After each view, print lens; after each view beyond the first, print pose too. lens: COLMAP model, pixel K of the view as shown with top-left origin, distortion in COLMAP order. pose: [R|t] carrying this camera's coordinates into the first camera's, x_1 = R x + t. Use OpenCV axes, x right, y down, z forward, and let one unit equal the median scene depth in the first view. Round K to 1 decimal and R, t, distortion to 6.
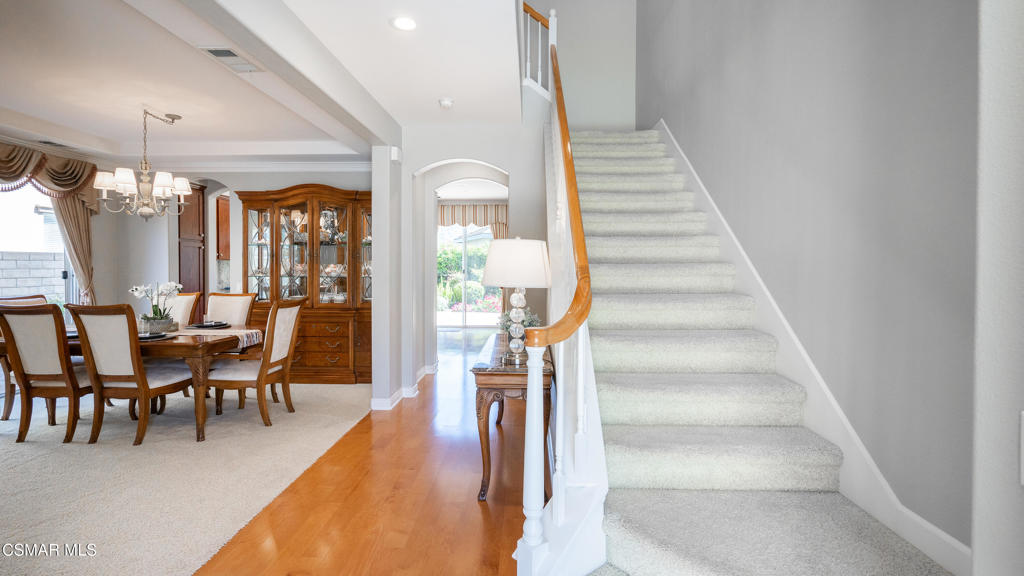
lens RADIAL K [[469.3, 0, 513.8], [0, 469.3, 281.6], [0, 0, 1]] dist [-0.001948, -0.000250]
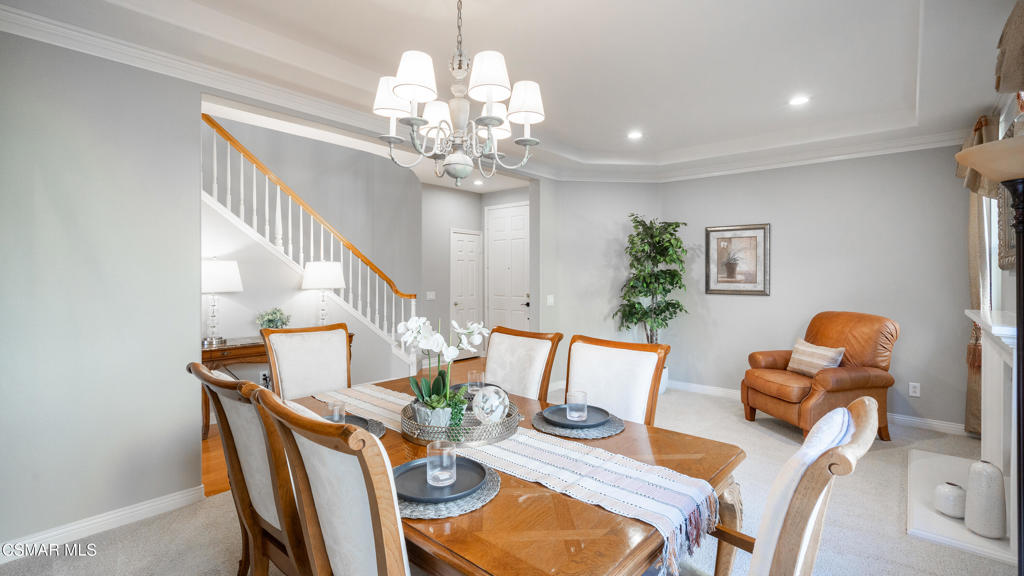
lens RADIAL K [[469.3, 0, 511.3], [0, 469.3, 282.3], [0, 0, 1]] dist [-0.001948, -0.000250]
pose [[0.785062, 0.004789, -0.619398, -0.450295], [-0.011846, 0.999903, -0.007284, -0.032721], [0.619304, 0.013056, 0.785043, 0.653598]]
